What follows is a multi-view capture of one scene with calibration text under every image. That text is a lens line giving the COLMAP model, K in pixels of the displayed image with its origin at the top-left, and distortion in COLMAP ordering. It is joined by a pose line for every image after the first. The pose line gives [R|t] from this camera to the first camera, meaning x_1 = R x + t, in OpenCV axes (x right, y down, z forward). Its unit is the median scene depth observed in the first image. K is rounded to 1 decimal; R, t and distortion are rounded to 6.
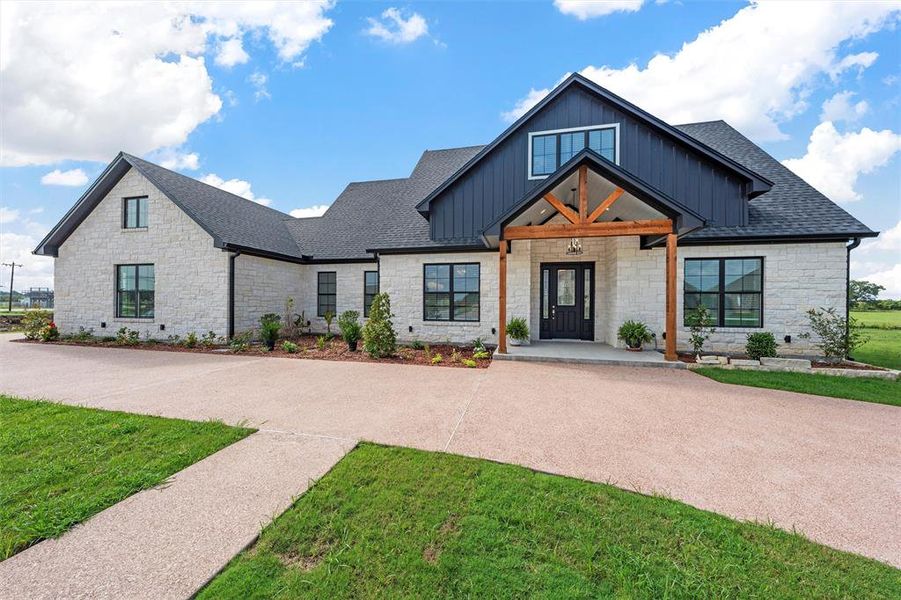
lens RADIAL K [[277.3, 0, 449.9], [0, 277.3, 301.6], [0, 0, 1]] dist [-0.005067, -0.000028]
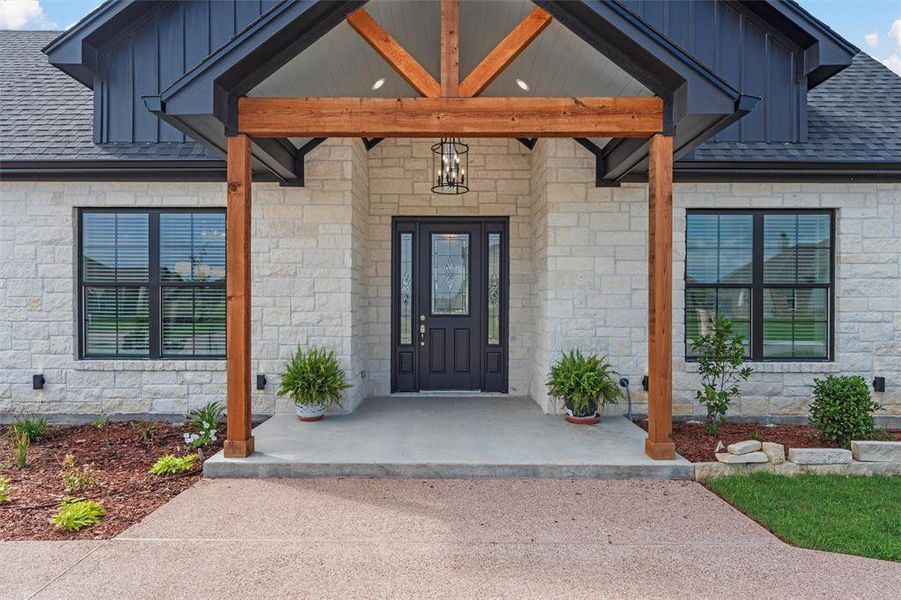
lens RADIAL K [[402.3, 0, 446.6], [0, 402.3, 302.1], [0, 0, 1]] dist [0.001027, -0.000070]
pose [[0.981921, -0.004190, 0.189247, 0.354928], [0.003671, 0.999988, 0.003092, -0.009649], [-0.189258, -0.002342, 0.981925, 0.446108]]
